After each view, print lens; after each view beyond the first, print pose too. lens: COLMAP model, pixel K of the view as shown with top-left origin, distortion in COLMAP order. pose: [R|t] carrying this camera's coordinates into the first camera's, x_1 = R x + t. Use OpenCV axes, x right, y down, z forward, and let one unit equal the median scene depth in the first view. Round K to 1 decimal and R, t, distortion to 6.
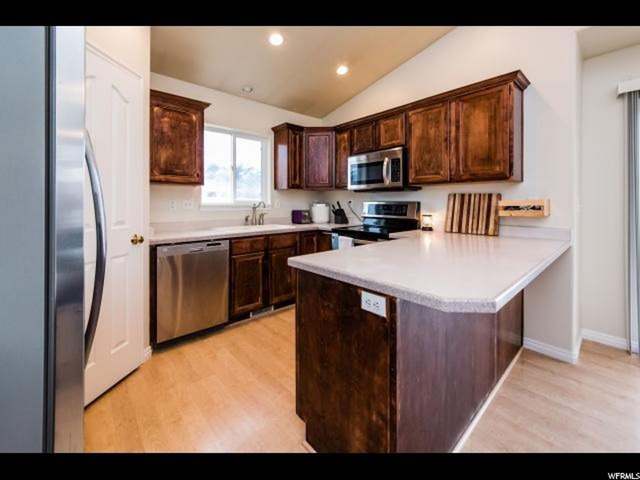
lens RADIAL K [[264.8, 0, 322.2], [0, 264.8, 199.9], [0, 0, 1]] dist [-0.000441, -0.000088]
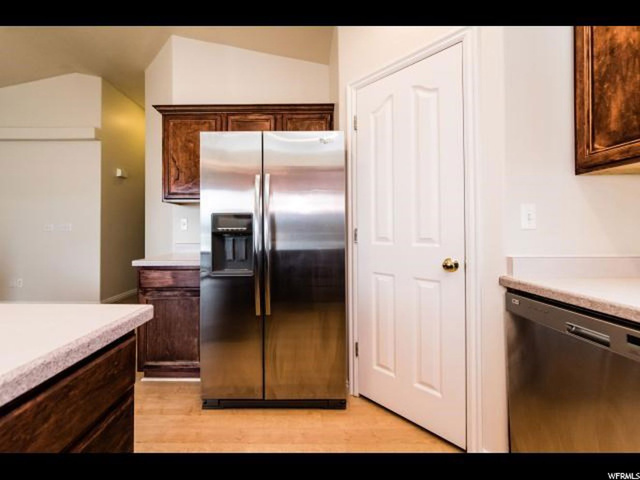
lens RADIAL K [[226.4, 0, 310.4], [0, 226.4, 233.4], [0, 0, 1]] dist [-0.000313, -0.000037]
pose [[-0.681312, 0.016046, -0.731818, 0.009409], [0.020103, 0.999793, 0.003206, 0.032647], [0.731717, -0.012527, -0.681493, 0.776244]]
